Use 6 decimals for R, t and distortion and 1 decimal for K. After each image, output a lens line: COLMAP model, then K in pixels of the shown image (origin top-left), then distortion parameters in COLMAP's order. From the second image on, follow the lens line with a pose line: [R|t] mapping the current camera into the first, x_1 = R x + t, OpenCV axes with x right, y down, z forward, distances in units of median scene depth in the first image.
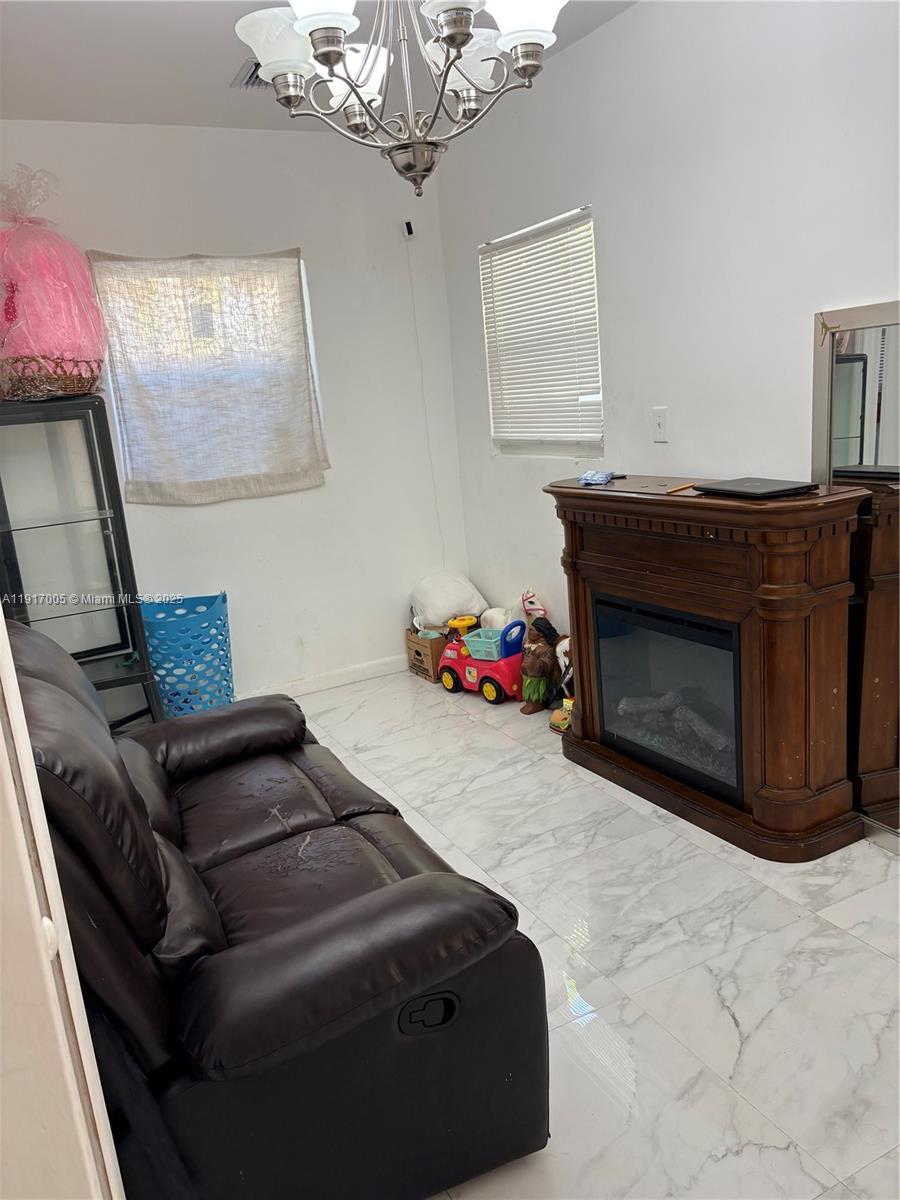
lens RADIAL K [[906.4, 0, 452.3], [0, 906.4, 605.5], [0, 0, 1]] dist [0.047027, -0.045927]
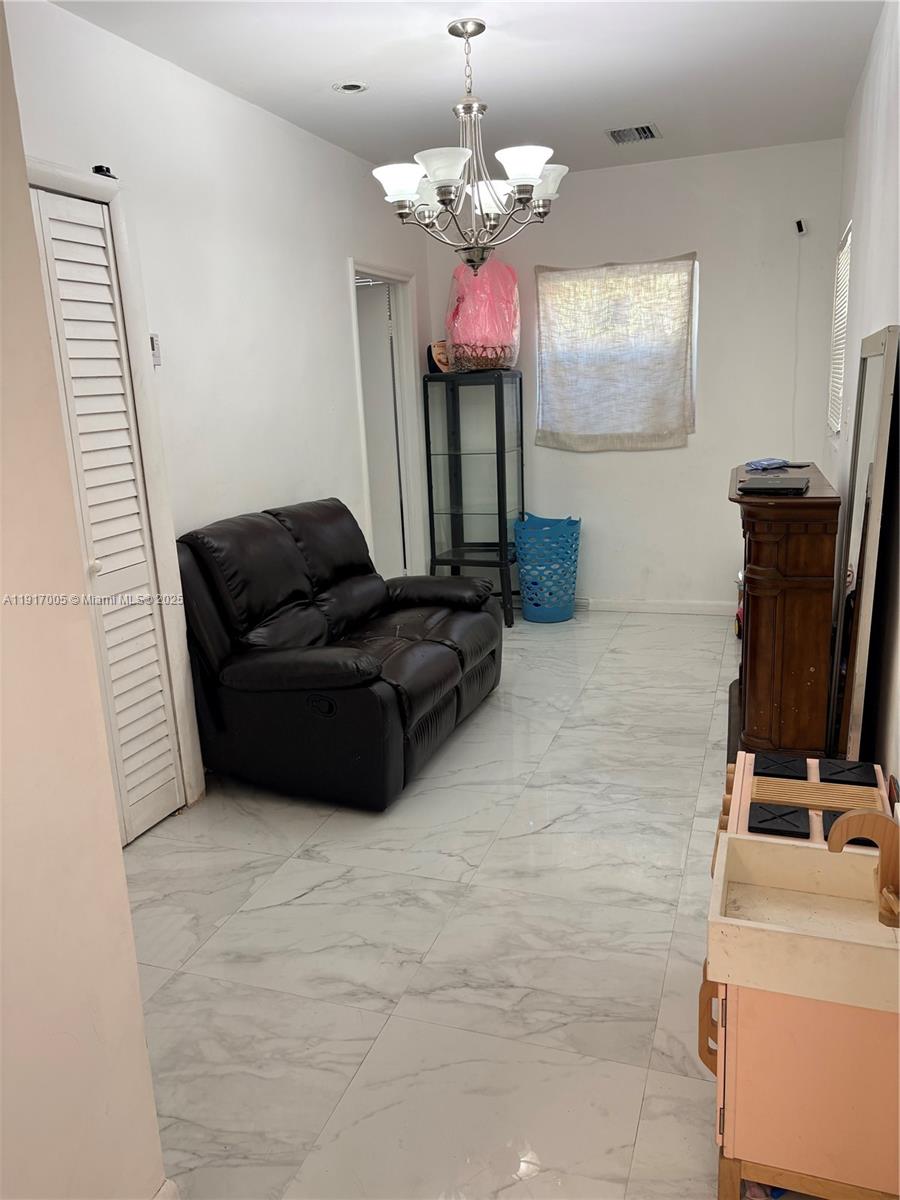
lens RADIAL K [[906.4, 0, 445.0], [0, 906.4, 602.6], [0, 0, 1]] dist [0.047027, -0.045927]
pose [[0.698290, 0.226218, -0.679129, 0.551535], [-0.184215, 0.973586, 0.134889, -0.038025], [0.691705, 0.030914, 0.721518, -0.103878]]
